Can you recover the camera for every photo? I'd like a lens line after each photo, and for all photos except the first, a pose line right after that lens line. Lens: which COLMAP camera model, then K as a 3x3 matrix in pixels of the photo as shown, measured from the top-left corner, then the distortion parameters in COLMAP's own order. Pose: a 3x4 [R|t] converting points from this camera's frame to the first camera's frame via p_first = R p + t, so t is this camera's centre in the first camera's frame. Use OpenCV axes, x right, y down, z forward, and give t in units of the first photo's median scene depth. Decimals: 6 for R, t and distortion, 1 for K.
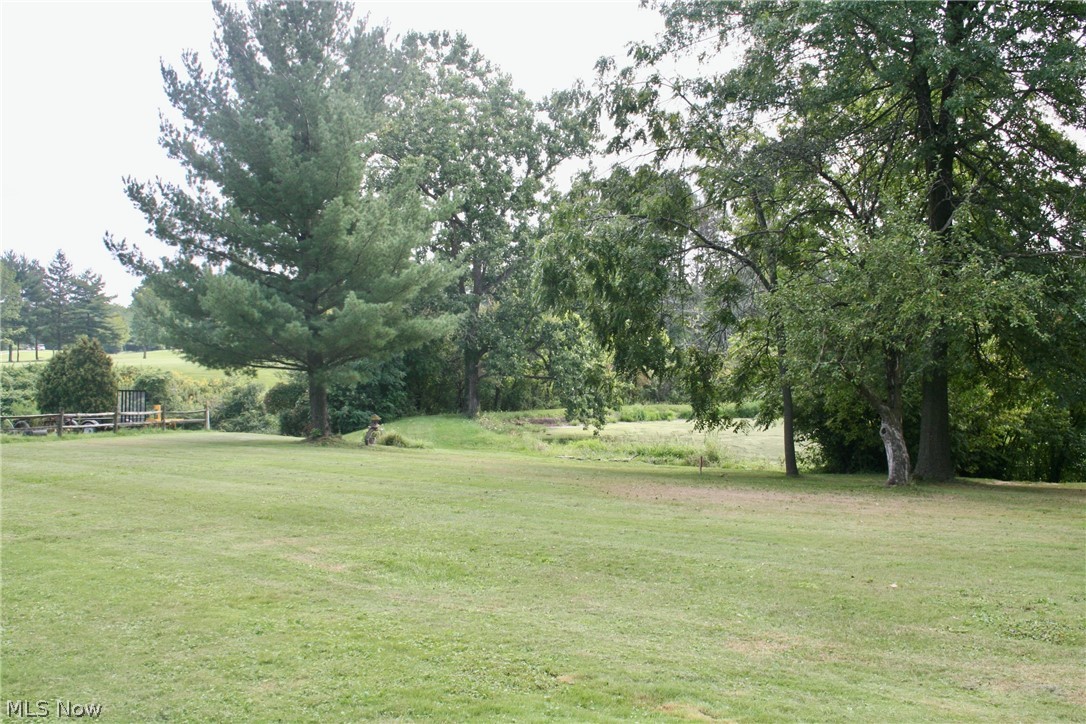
lens RADIAL K [[1299.9, 0, 543.0], [0, 1299.9, 362.0], [0, 0, 1]] dist [0.014009, -0.005273]
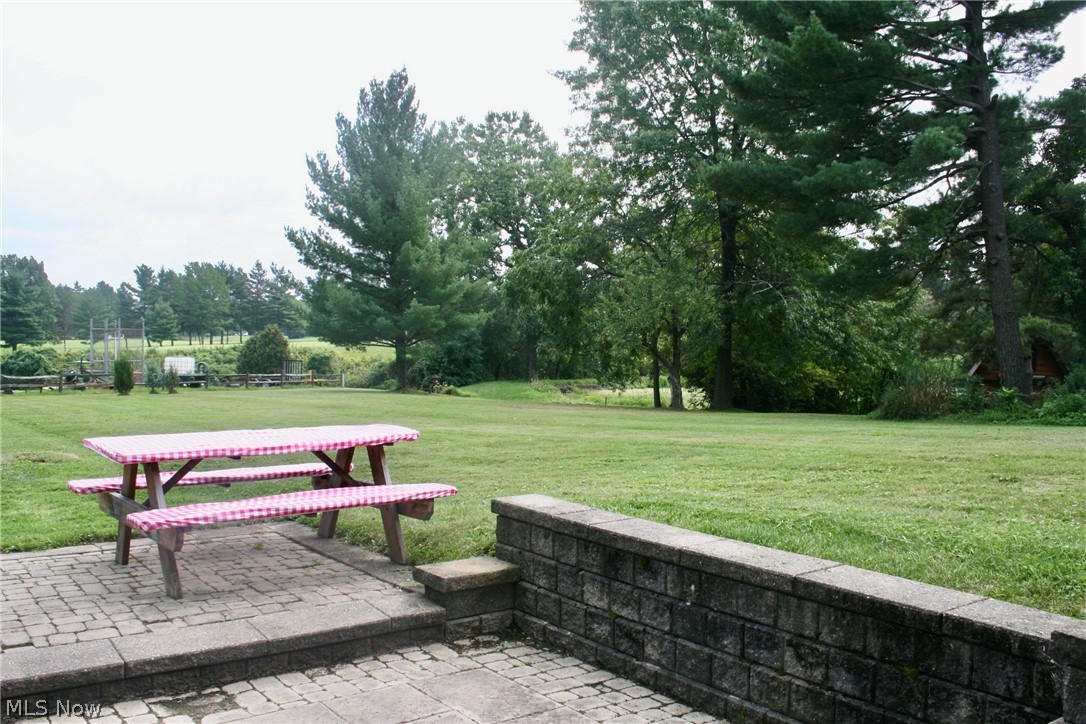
lens RADIAL K [[1031.3, 0, 543.0], [0, 1031.3, 362.0], [0, 0, 1]] dist [-0.018210, -0.003882]
pose [[0.996248, 0.003470, -0.086479, 0.072236], [-0.002093, 0.999870, 0.016008, 0.002682], [0.086523, -0.015767, 0.996125, -0.164906]]
